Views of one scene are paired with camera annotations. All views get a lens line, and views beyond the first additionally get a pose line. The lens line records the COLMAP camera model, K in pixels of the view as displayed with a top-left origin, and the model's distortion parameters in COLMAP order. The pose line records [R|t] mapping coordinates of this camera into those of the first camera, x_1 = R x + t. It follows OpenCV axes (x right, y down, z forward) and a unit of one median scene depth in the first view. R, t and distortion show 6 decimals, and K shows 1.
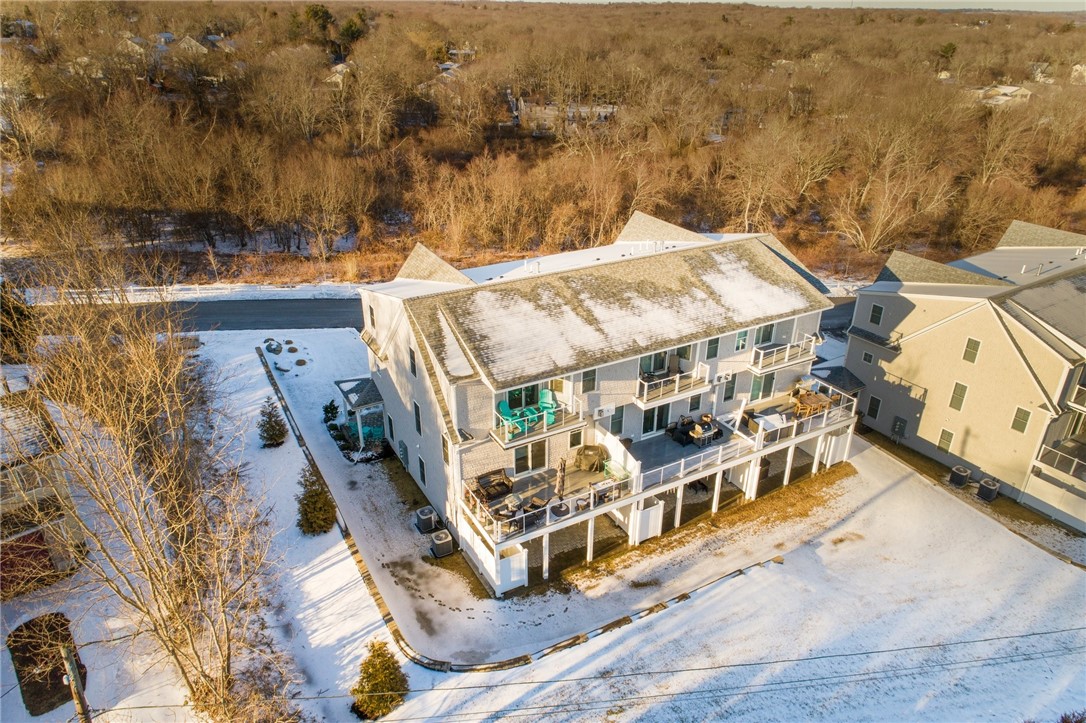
lens RADIAL K [[735.7, 0, 543.0], [0, 735.7, 361.5], [0, 0, 1]] dist [0.001164, 0.001943]
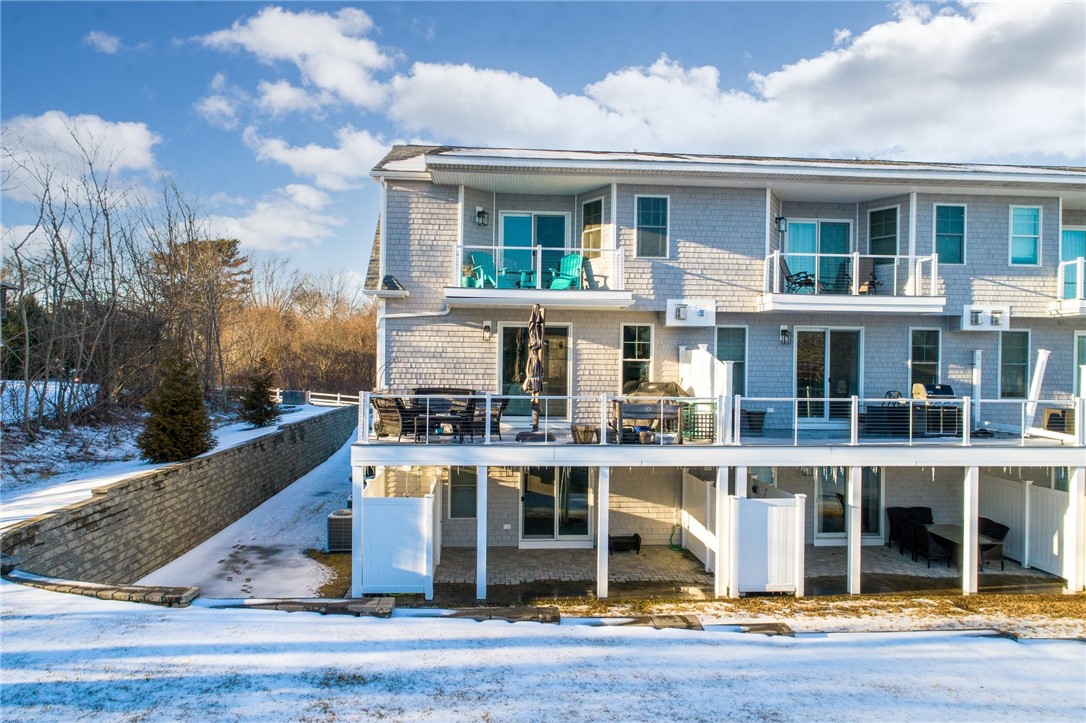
lens RADIAL K [[735.7, 0, 543.0], [0, 735.7, 361.5], [0, 0, 1]] dist [0.001164, 0.001943]
pose [[0.909144, 0.017276, -0.416124, 0.201583], [-0.191082, 0.905077, -0.379898, 0.309989], [0.370061, 0.424896, 0.826147, 0.571950]]
